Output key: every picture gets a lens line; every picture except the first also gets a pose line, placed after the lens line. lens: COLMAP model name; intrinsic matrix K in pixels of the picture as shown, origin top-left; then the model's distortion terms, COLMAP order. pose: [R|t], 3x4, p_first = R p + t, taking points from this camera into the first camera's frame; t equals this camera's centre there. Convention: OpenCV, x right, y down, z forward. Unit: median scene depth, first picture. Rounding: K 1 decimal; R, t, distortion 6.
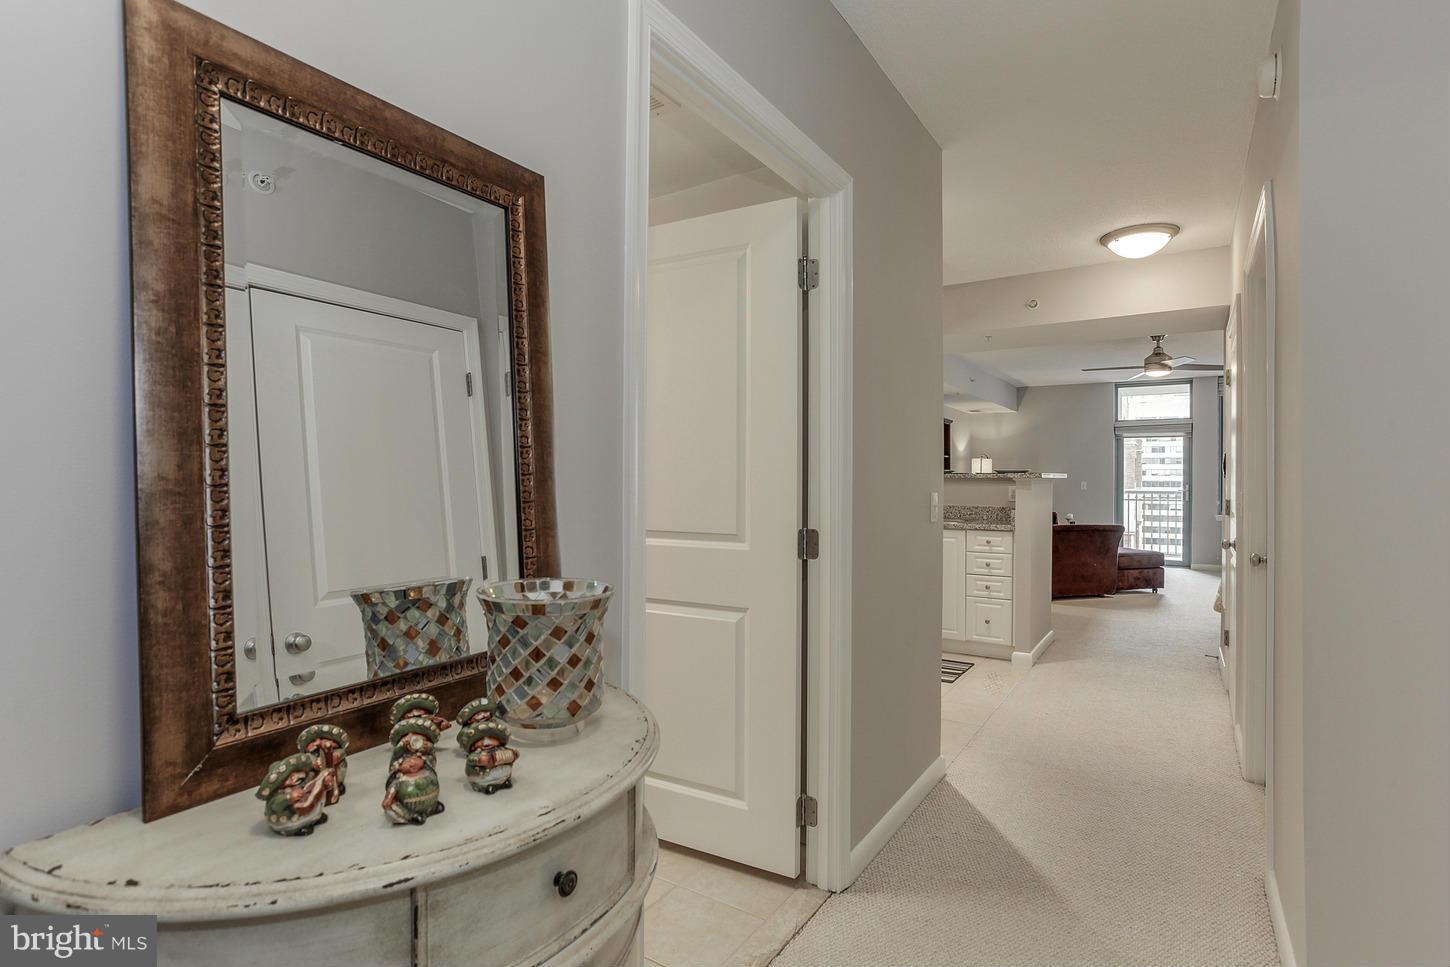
lens RADIAL K [[709.9, 0, 727.5], [0, 709.9, 474.3], [0, 0, 1]] dist [-0.058160, 0.036771]
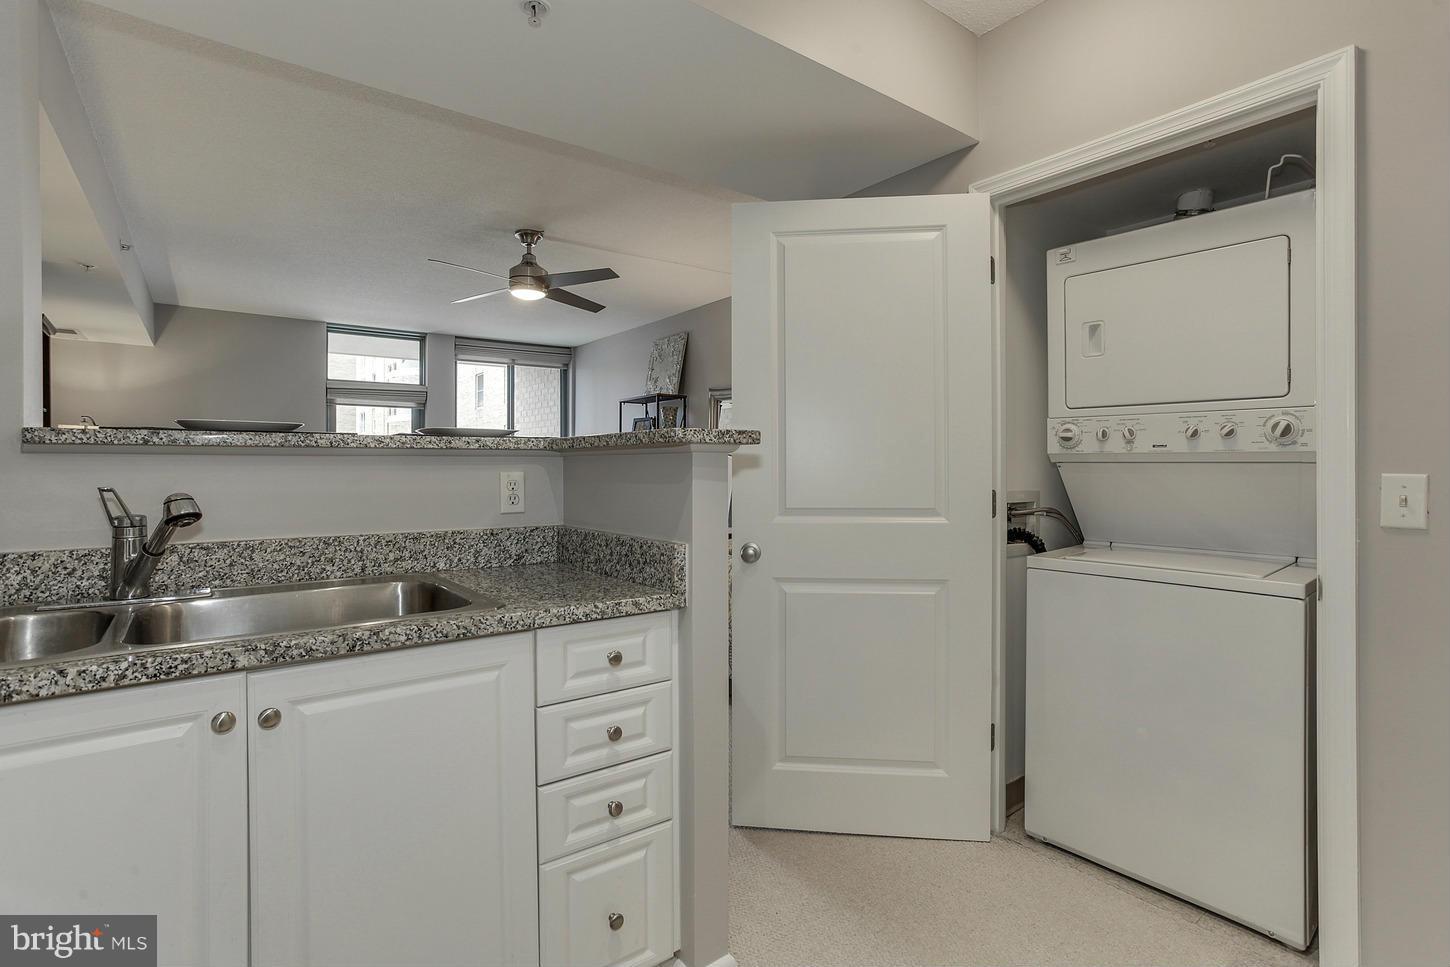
lens RADIAL K [[709.9, 0, 727.5], [0, 709.9, 474.3], [0, 0, 1]] dist [-0.058160, 0.036771]
pose [[0.356339, -0.009384, 0.934309, 0.052689], [-0.006501, 0.999900, 0.012522, 0.007167], [-0.934334, -0.010536, 0.356243, 0.409178]]
